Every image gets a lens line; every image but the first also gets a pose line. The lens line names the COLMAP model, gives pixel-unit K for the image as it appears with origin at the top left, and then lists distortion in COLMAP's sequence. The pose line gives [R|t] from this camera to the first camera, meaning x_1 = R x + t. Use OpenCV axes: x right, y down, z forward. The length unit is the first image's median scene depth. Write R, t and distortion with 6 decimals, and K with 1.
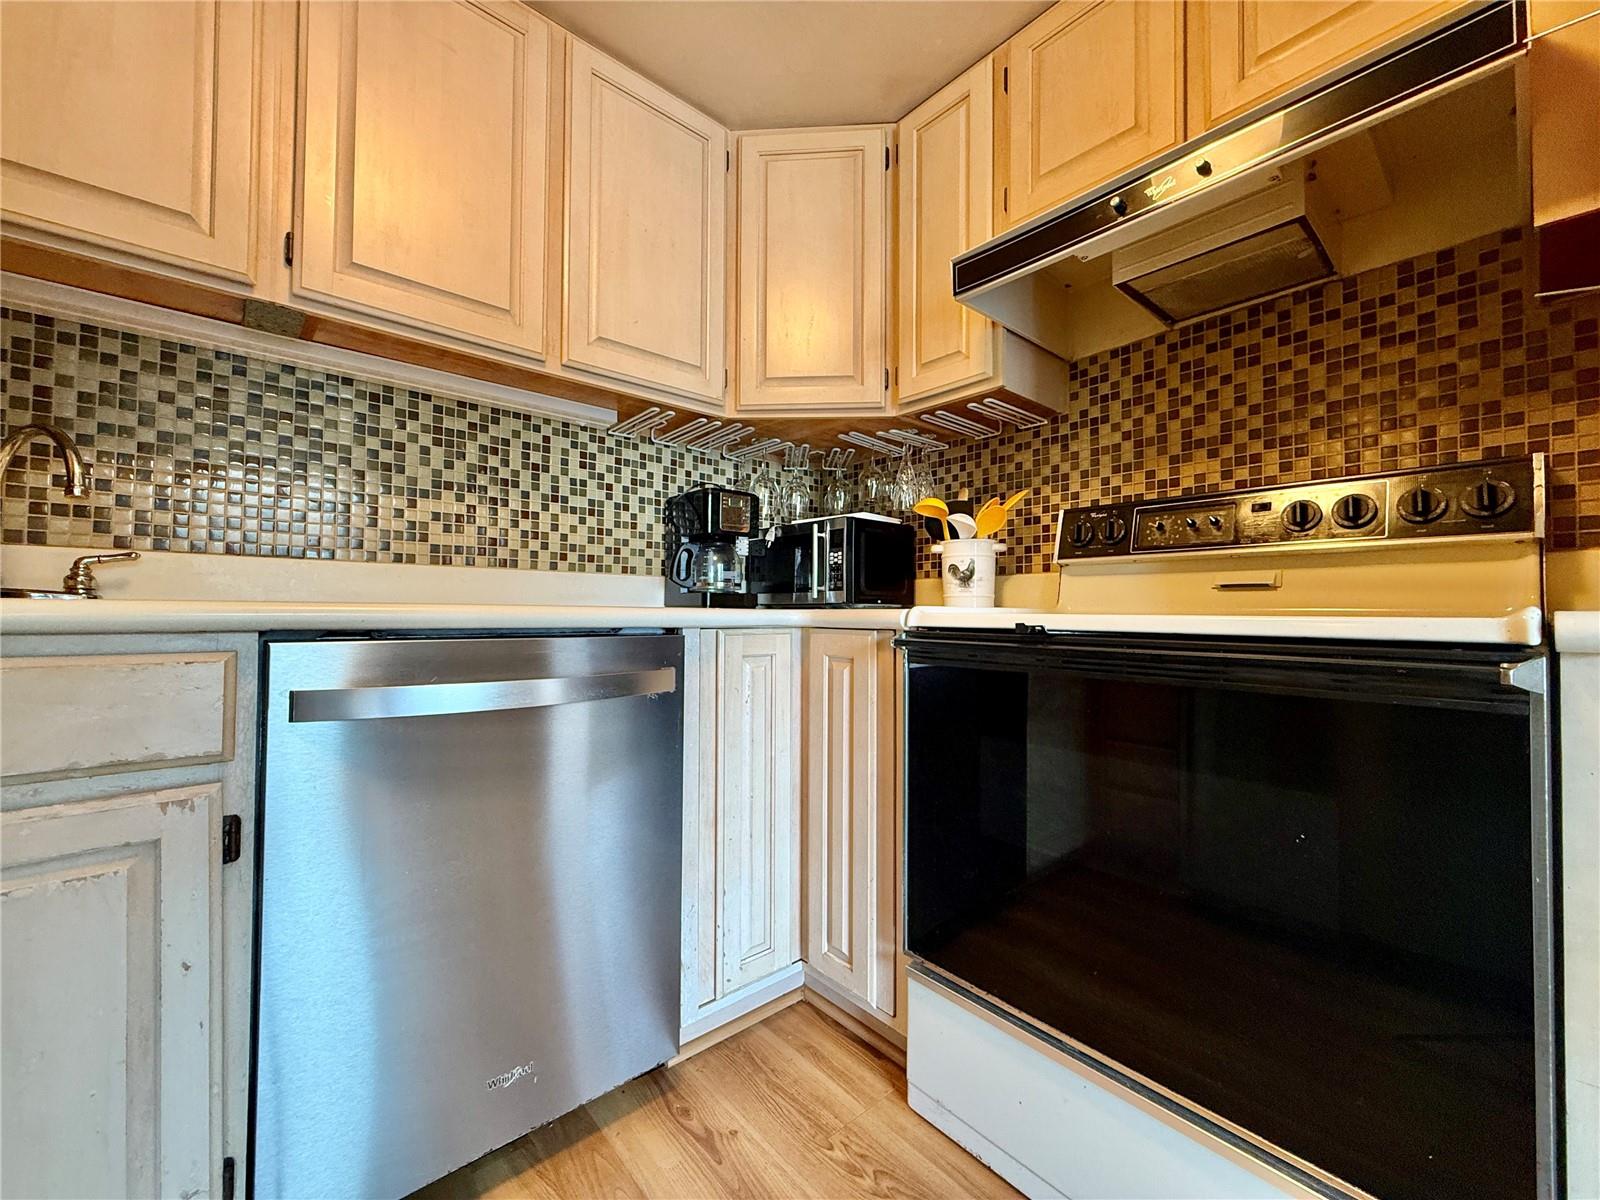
lens RADIAL K [[635.8, 0, 793.7], [0, 635.8, 598.6], [0, 0, 1]] dist [0.000106, 0.000130]
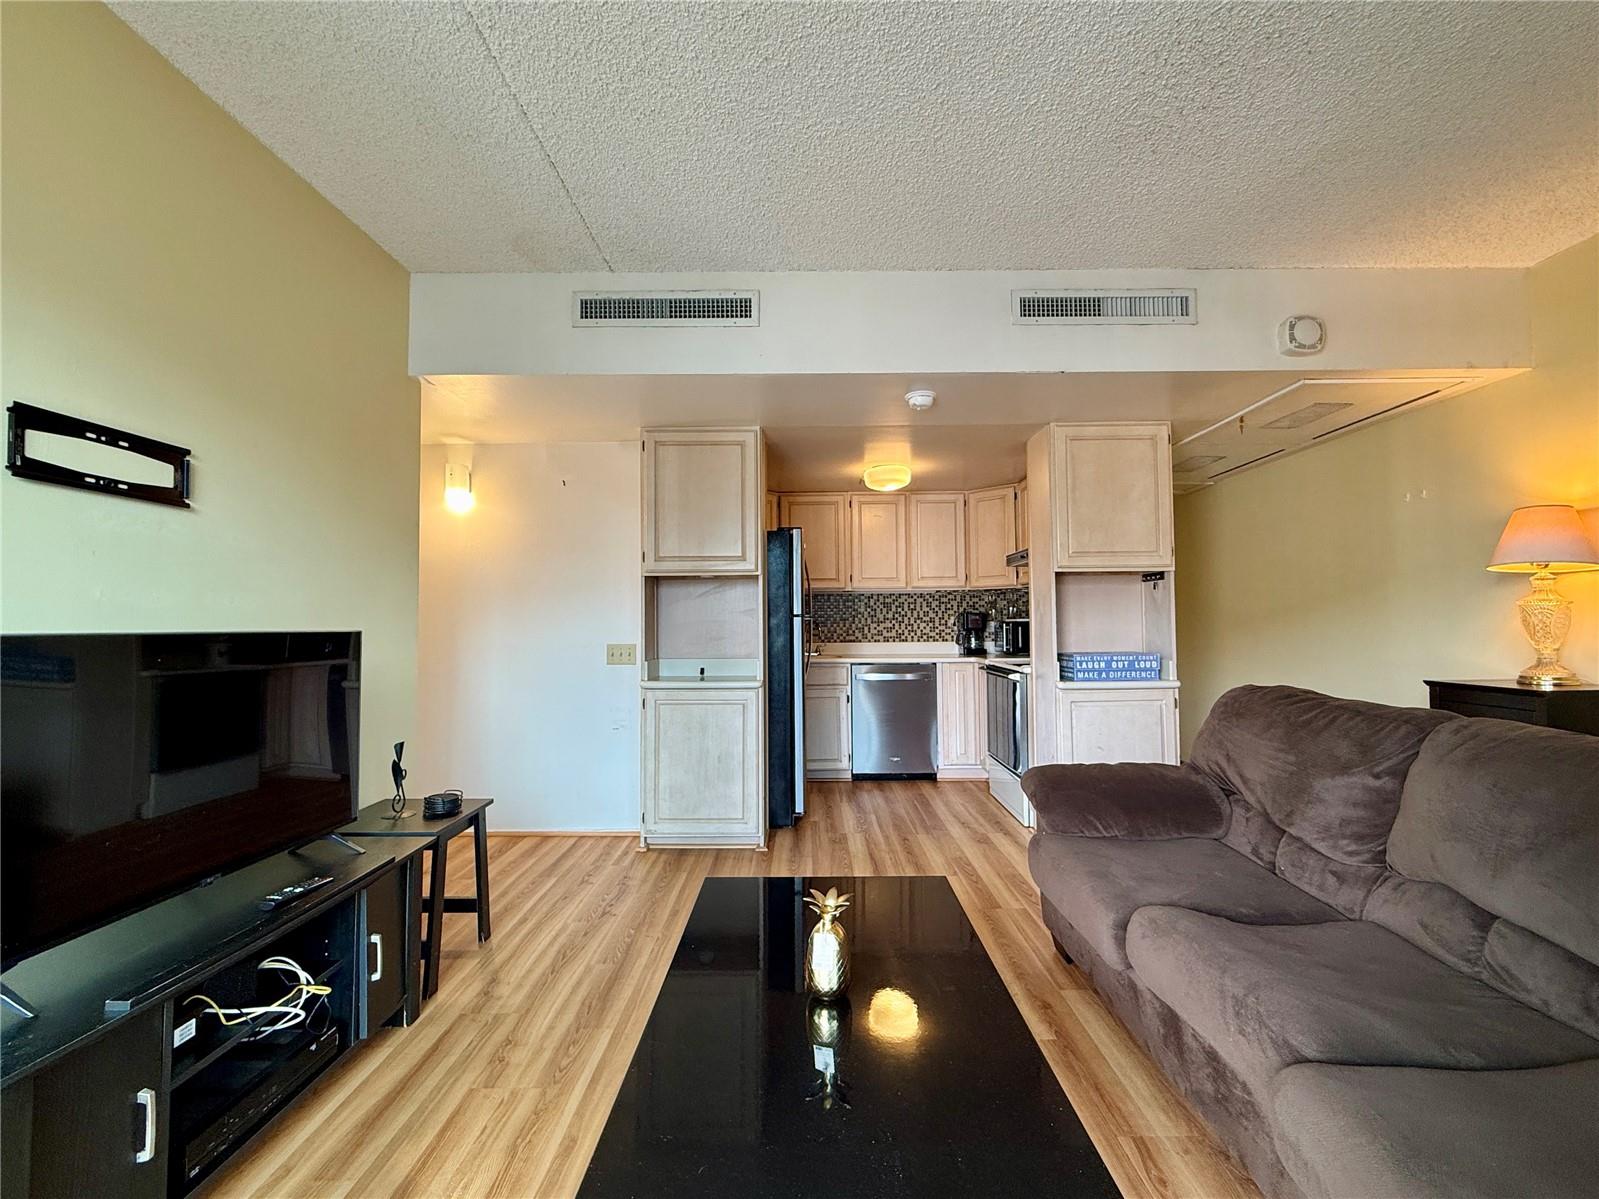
lens RADIAL K [[679.4, 0, 807.9], [0, 679.4, 601.6], [0, 0, 1]] dist [0.000804, 0.000458]
pose [[0.757471, -0.037428, -0.651795, 1.538431], [0.028627, 0.999299, -0.024115, -0.196888], [0.652241, -0.000393, 0.758012, -2.078558]]
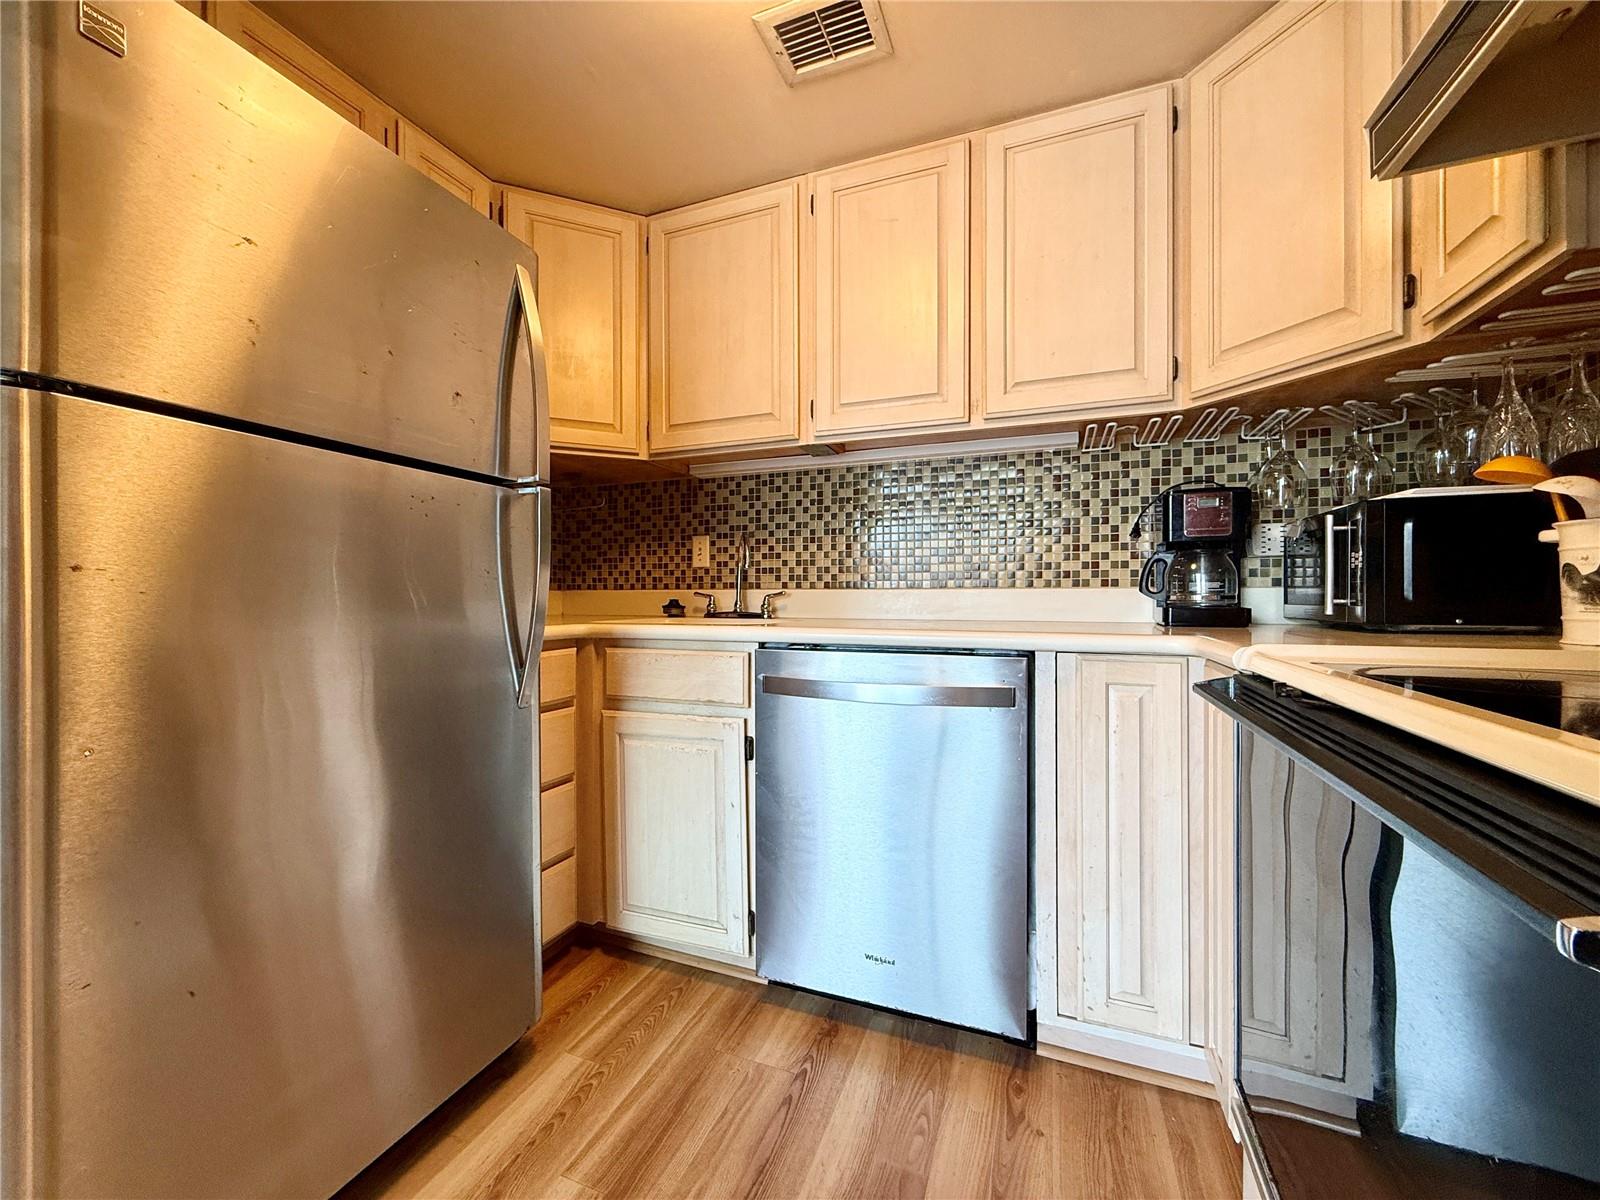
lens RADIAL K [[635.8, 0, 796.2], [0, 635.8, 599.5], [0, 0, 1]] dist [0.000106, 0.000130]
pose [[0.461678, -0.004339, -0.887037, 0.478487], [0.024503, 0.999669, 0.007864, -0.047154], [0.886709, -0.025365, 0.461631, 0.127373]]
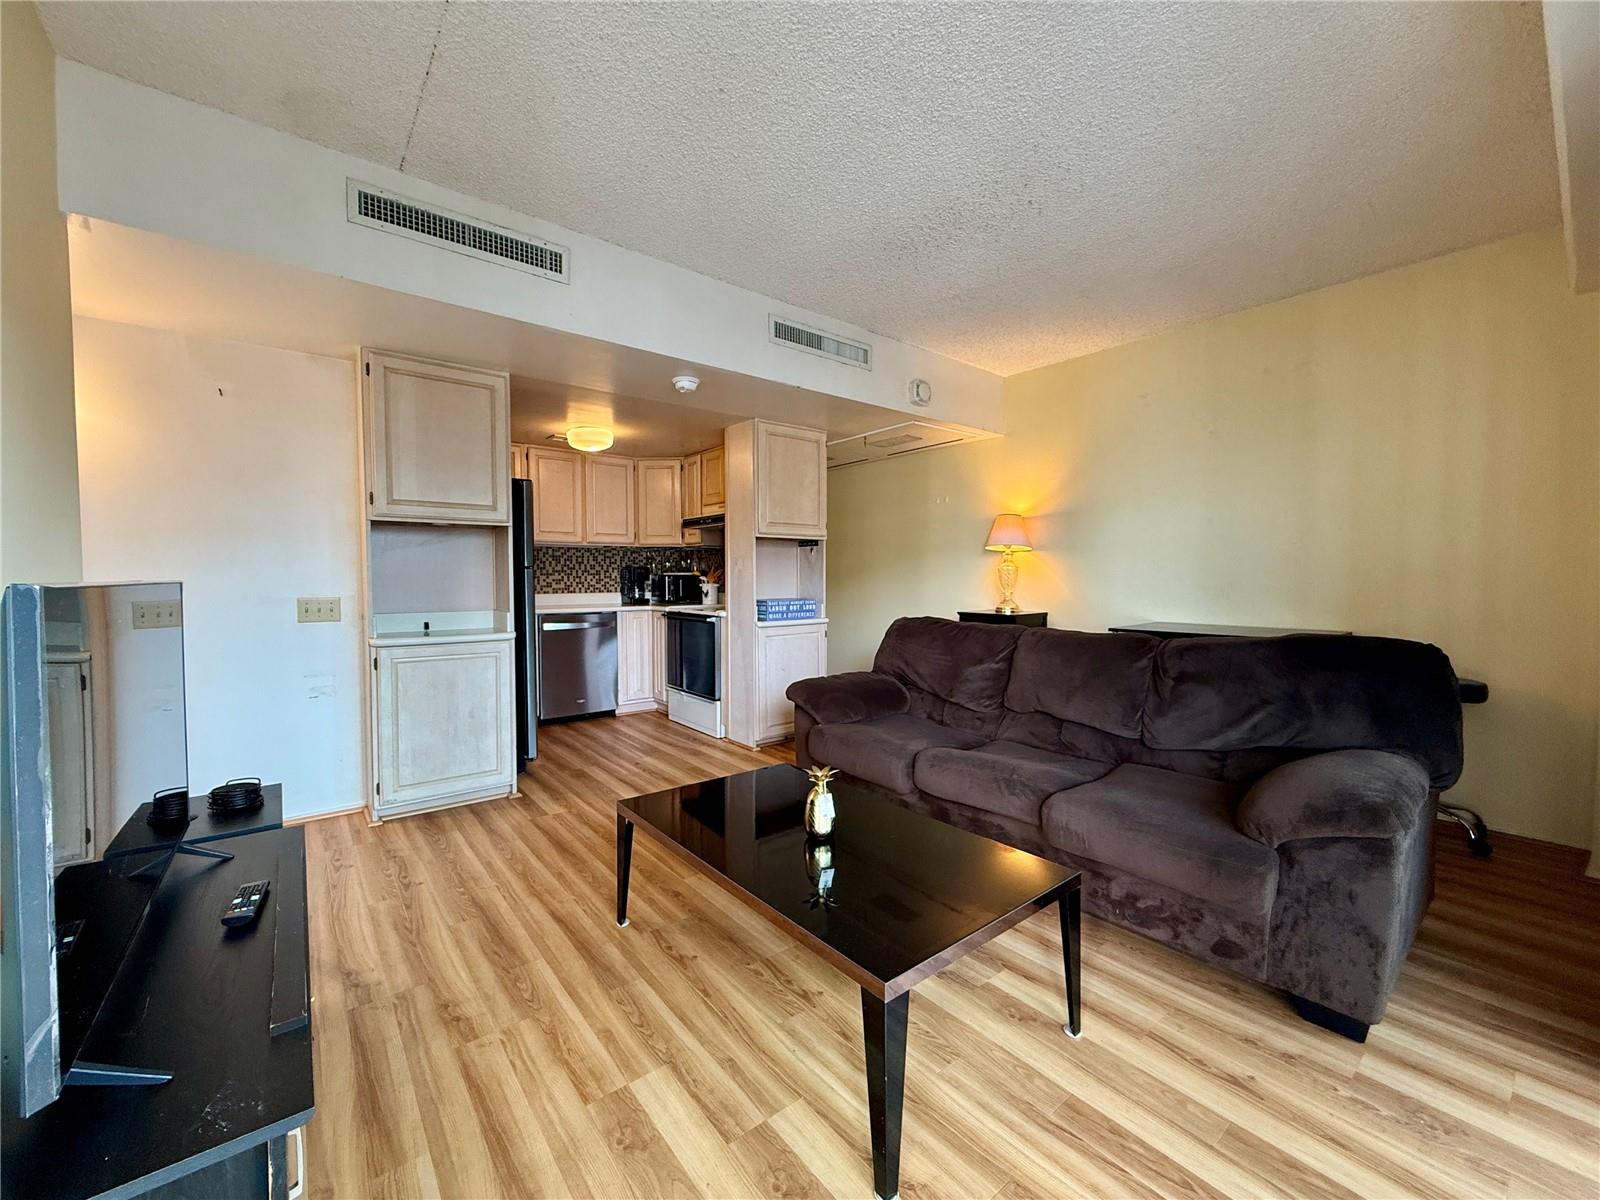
lens RADIAL K [[635.8, 0, 795.2], [0, 635.8, 598.5], [0, 0, 1]] dist [0.000106, 0.000130]
pose [[0.999161, -0.008024, -0.040170, 0.952380], [0.010297, 0.998338, 0.056702, -0.215636], [0.039648, -0.057068, 0.997583, -2.552617]]
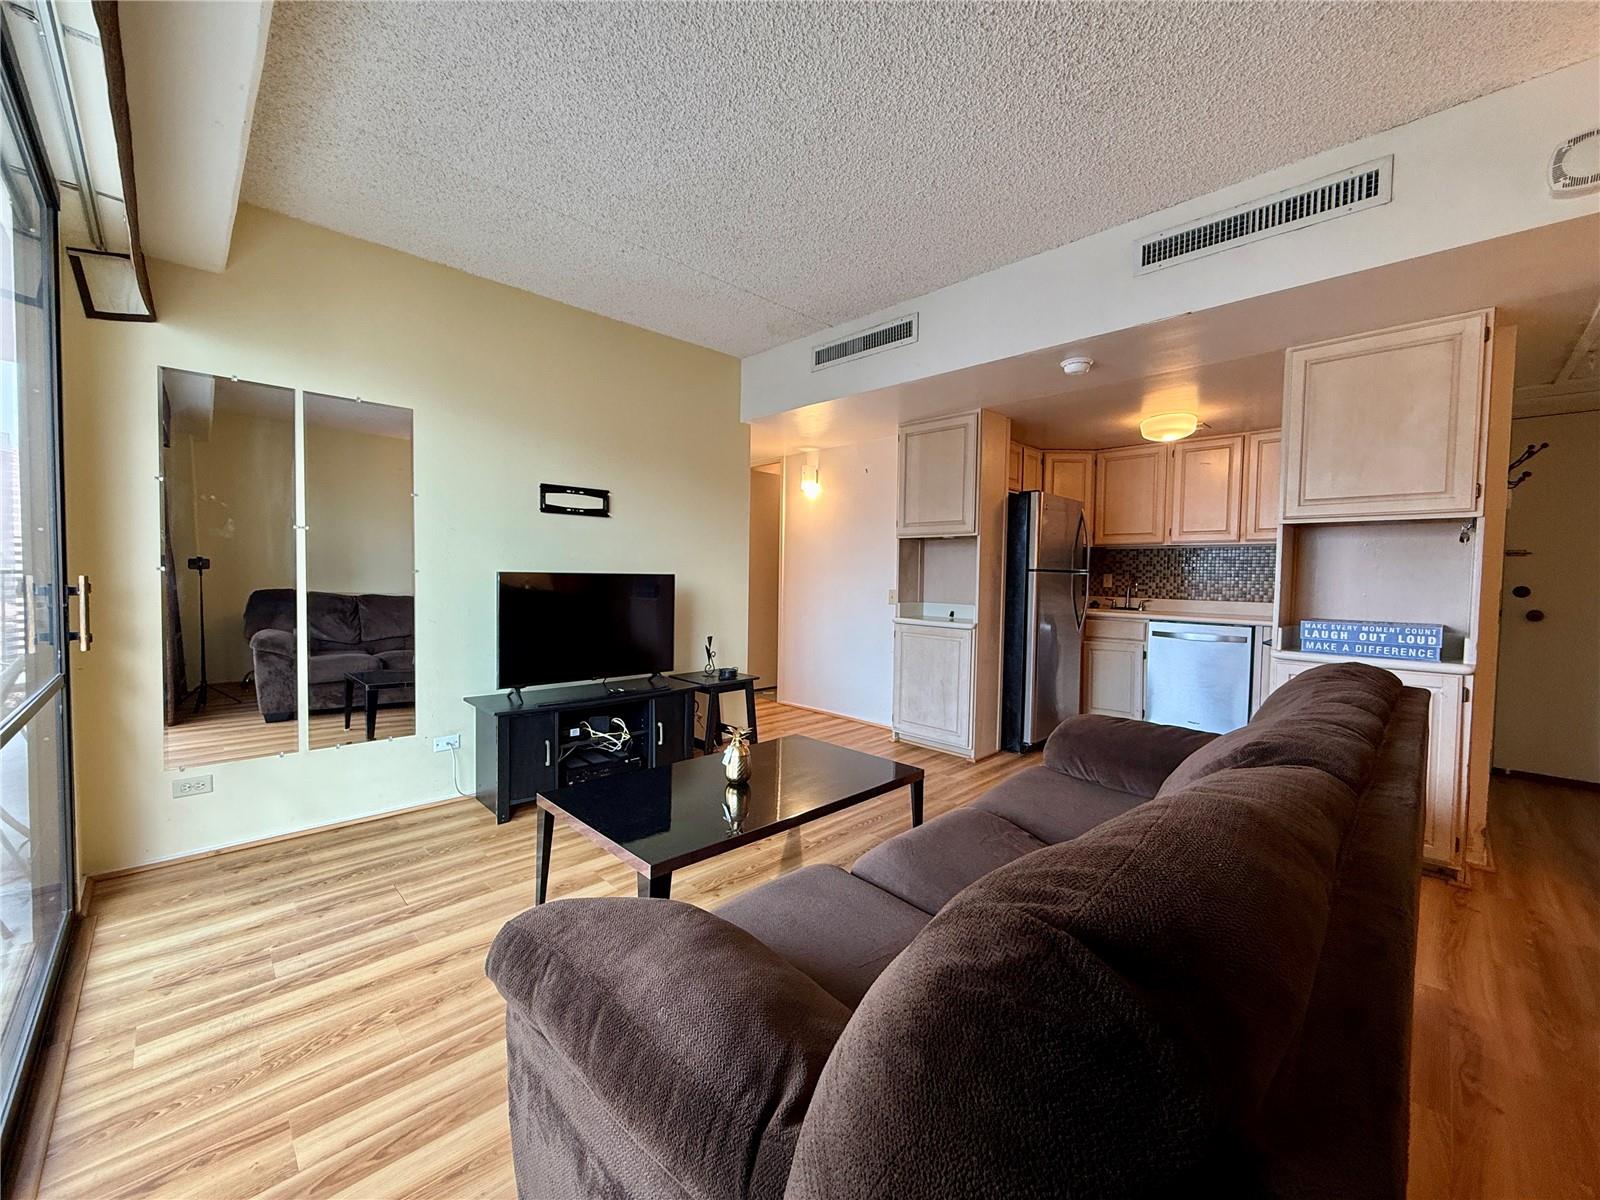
lens RADIAL K [[635.8, 0, 798.8], [0, 635.8, 598.9], [0, 0, 1]] dist [0.000106, 0.000130]
pose [[0.065230, 0.032417, -0.997344, 2.453333], [0.006174, 0.999440, 0.032889, -0.180166], [0.997851, -0.008303, 0.064994, -1.320160]]
